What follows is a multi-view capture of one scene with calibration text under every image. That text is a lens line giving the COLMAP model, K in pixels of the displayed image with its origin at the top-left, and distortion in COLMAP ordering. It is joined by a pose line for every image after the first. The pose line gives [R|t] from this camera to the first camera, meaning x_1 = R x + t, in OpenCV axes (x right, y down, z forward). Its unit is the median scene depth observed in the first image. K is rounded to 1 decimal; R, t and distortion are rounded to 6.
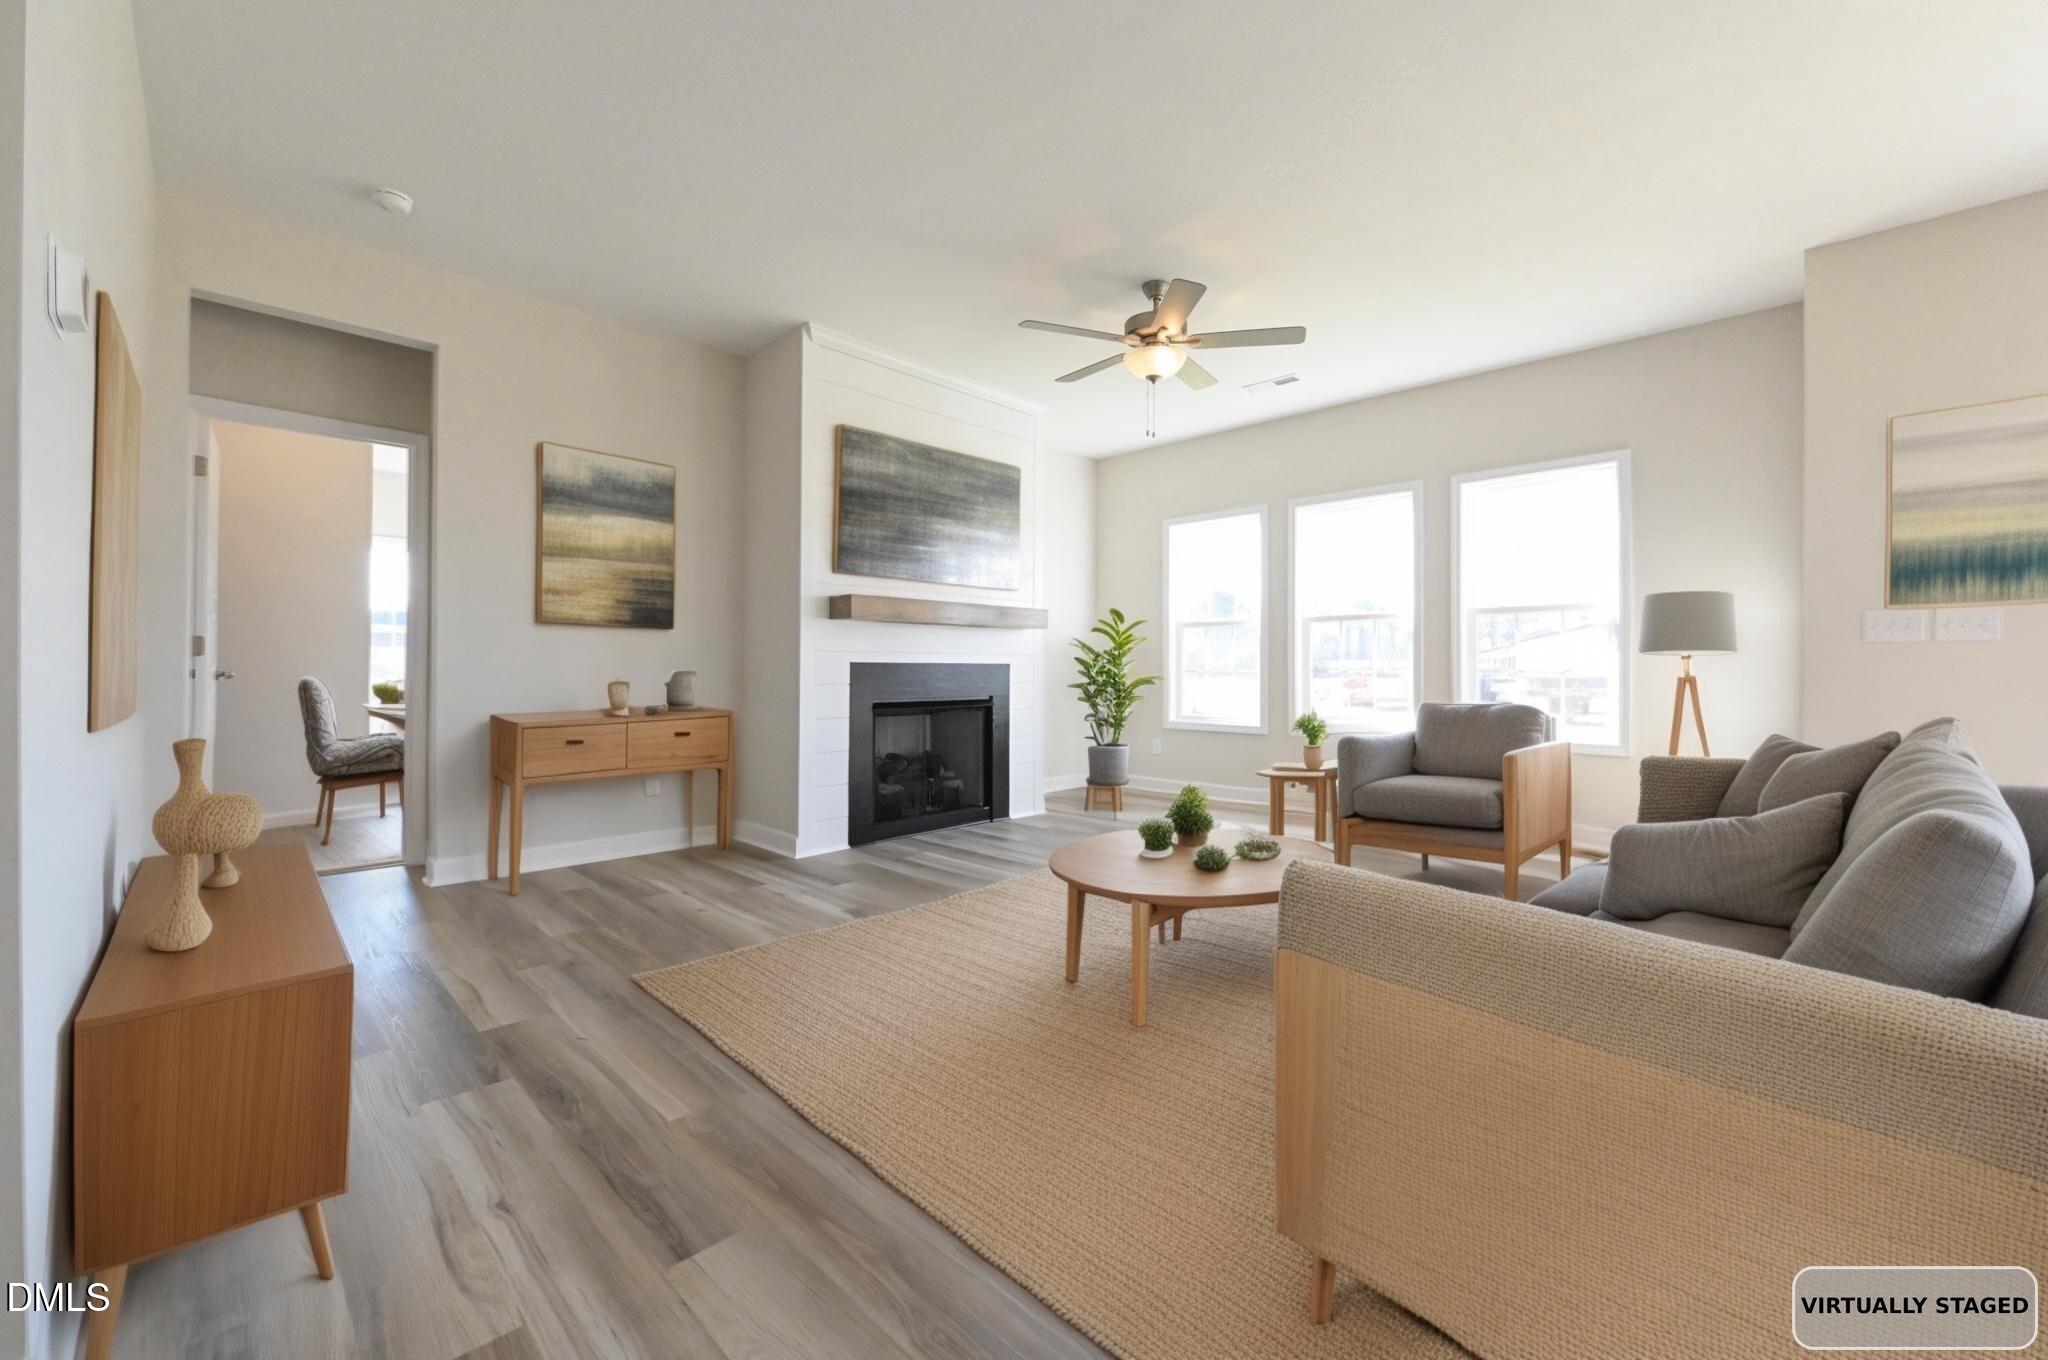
lens RADIAL K [[808.8, 0, 1024.1], [0, 808.8, 670.1], [0, 0, 1]] dist [-0.009461, -0.000196]
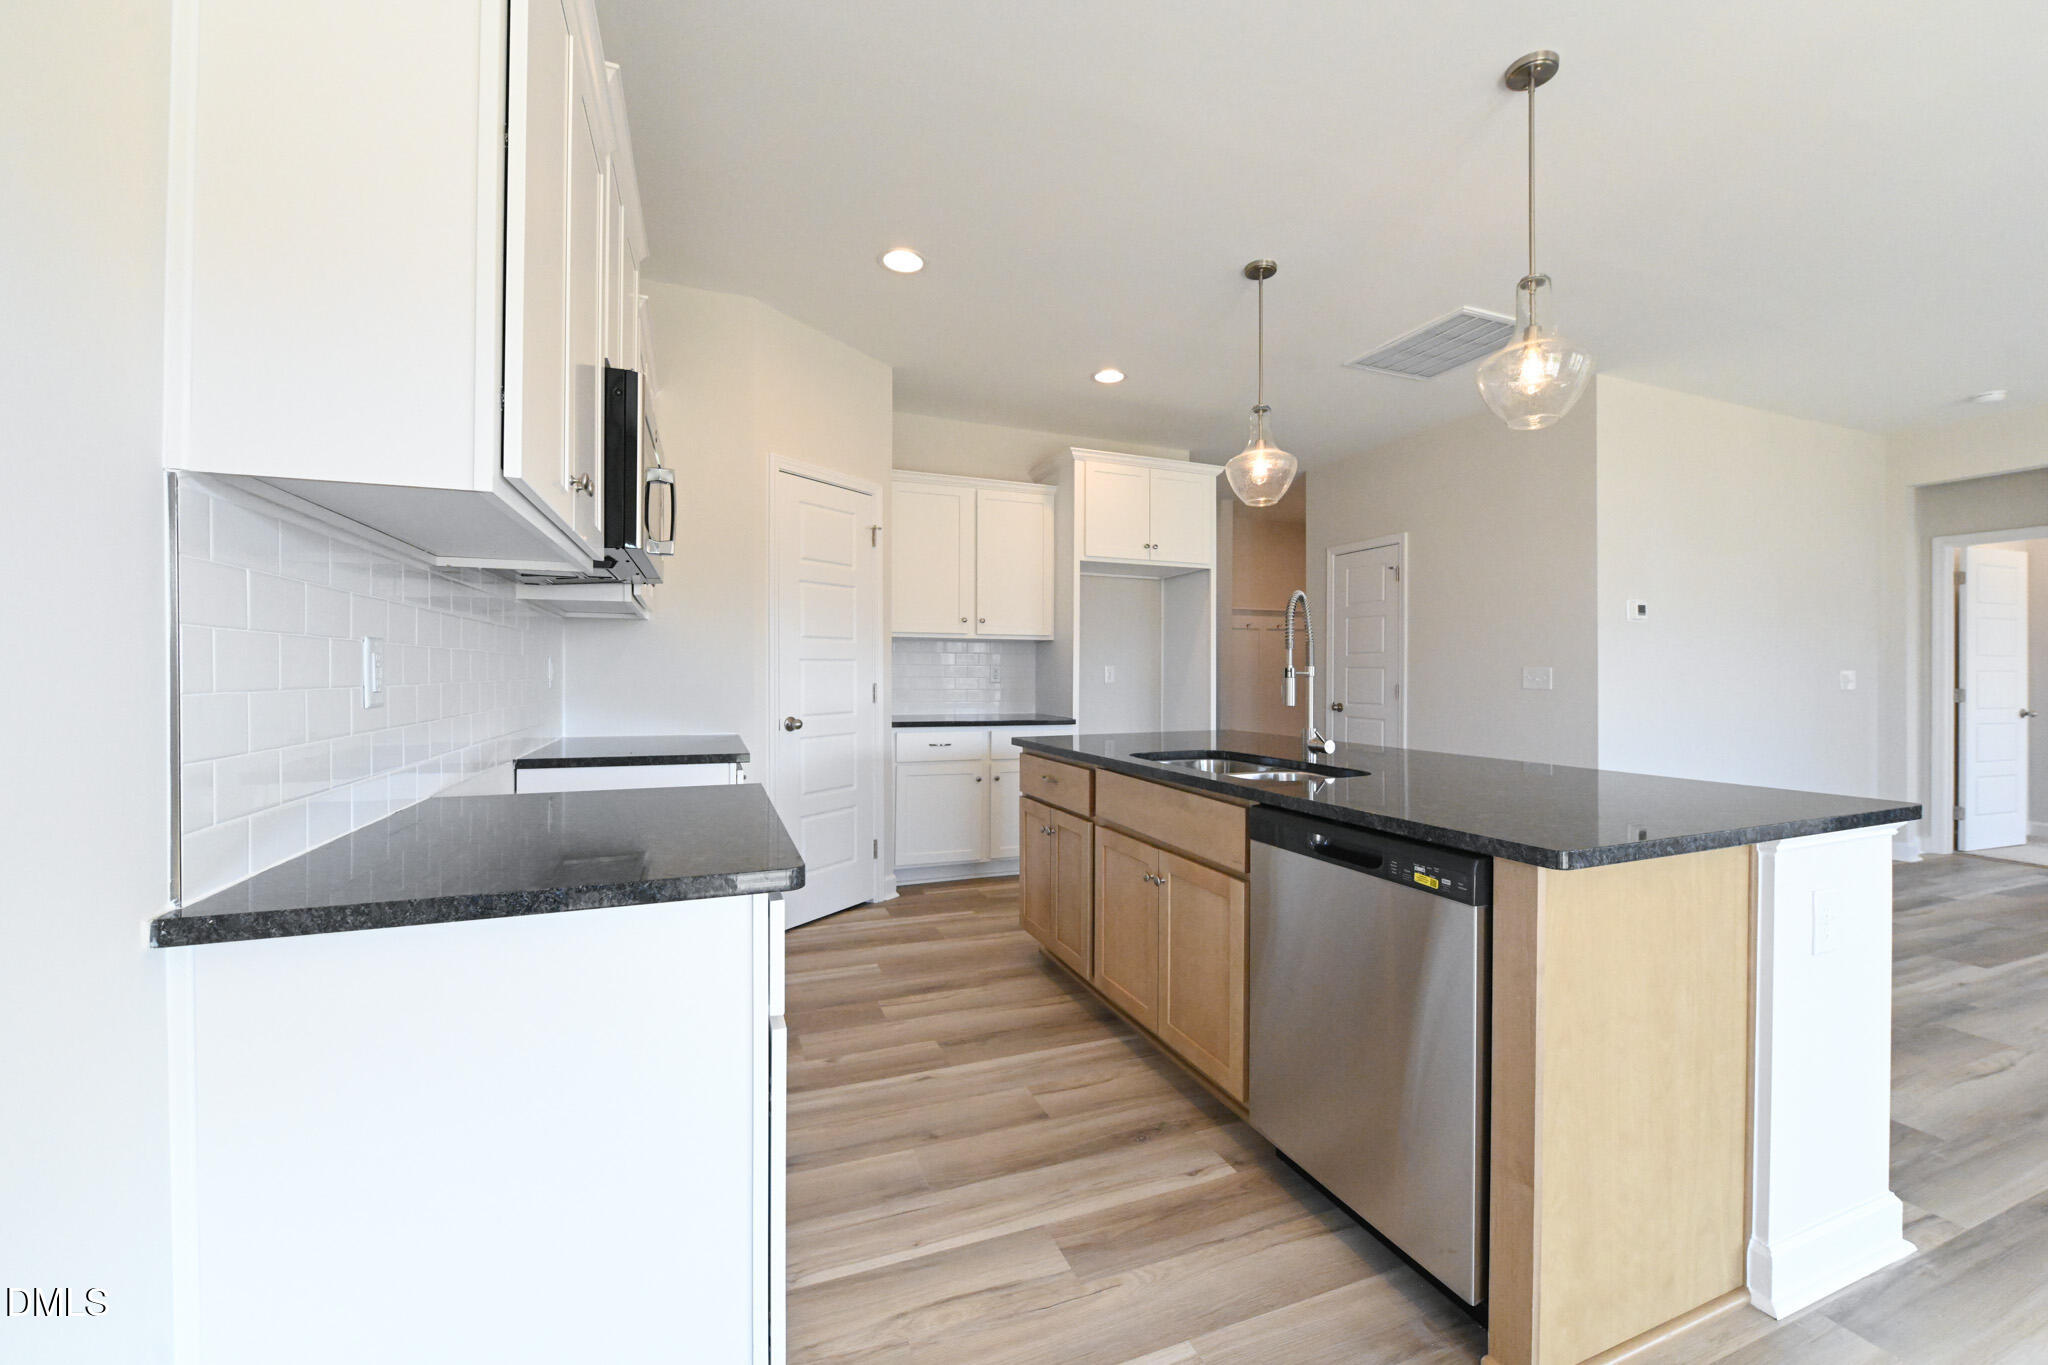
lens RADIAL K [[797.9, 0, 1017.3], [0, 797.9, 672.7], [0, 0, 1]] dist [-0.010149, -0.000584]
pose [[-0.415059, -0.007199, -0.909766, 0.910973], [-0.005834, 0.999969, -0.005251, -0.045943], [0.909776, 0.003128, -0.415088, -0.016421]]
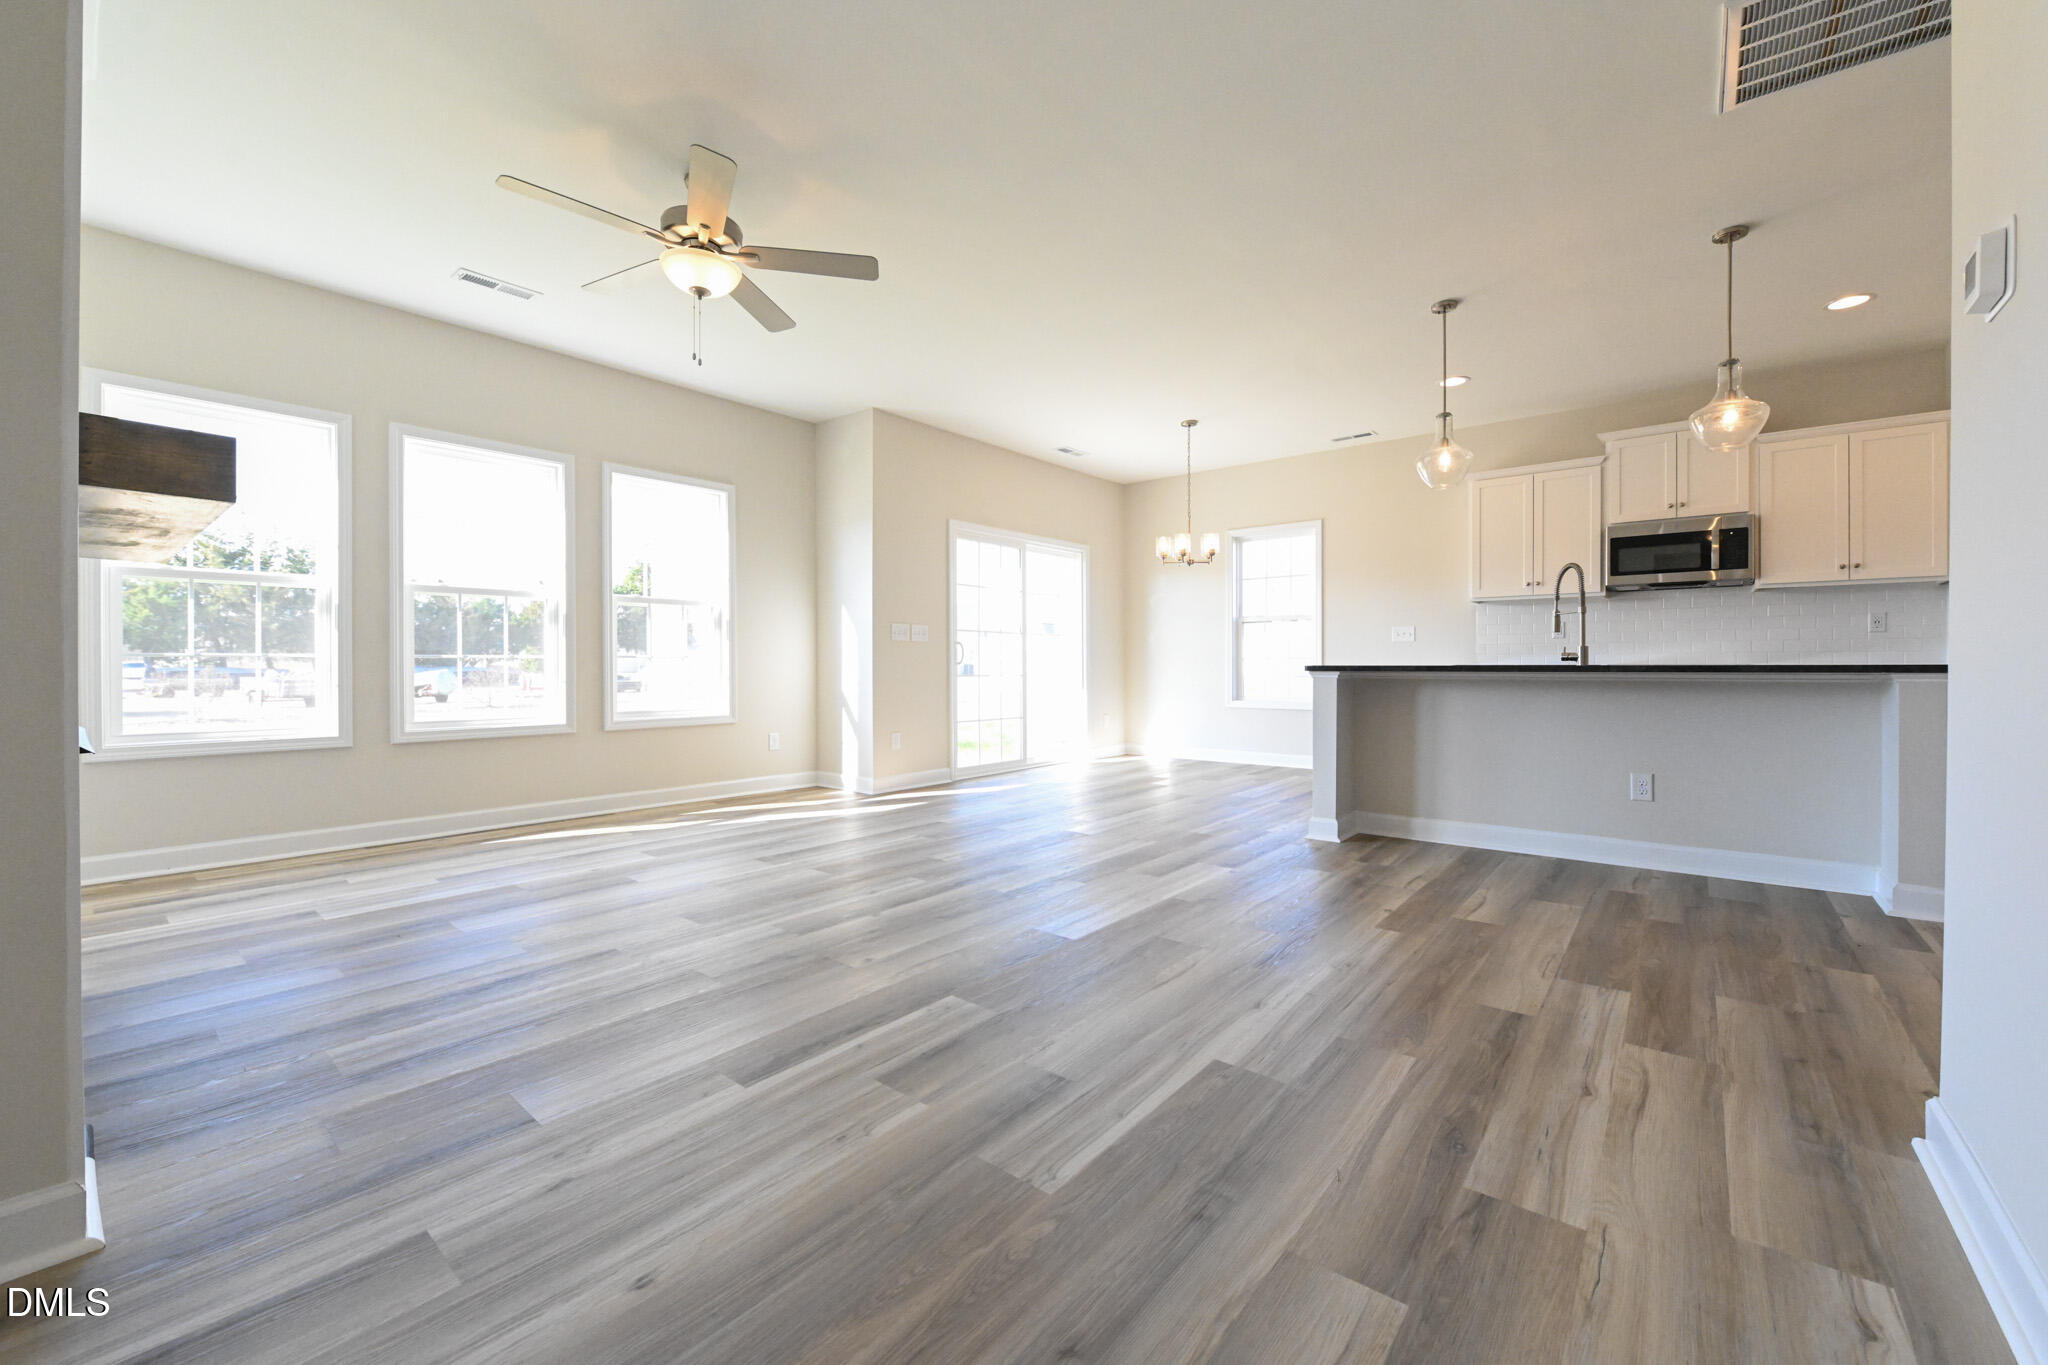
lens RADIAL K [[809.6, 0, 1022.6], [0, 809.6, 669.2], [0, 0, 1]] dist [-0.008981, -0.000326]
pose [[-0.082657, -0.010008, 0.996528, -0.610752], [-0.000013, 0.999950, 0.010041, 0.008671], [-0.996578, 0.000817, -0.082653, 0.668657]]
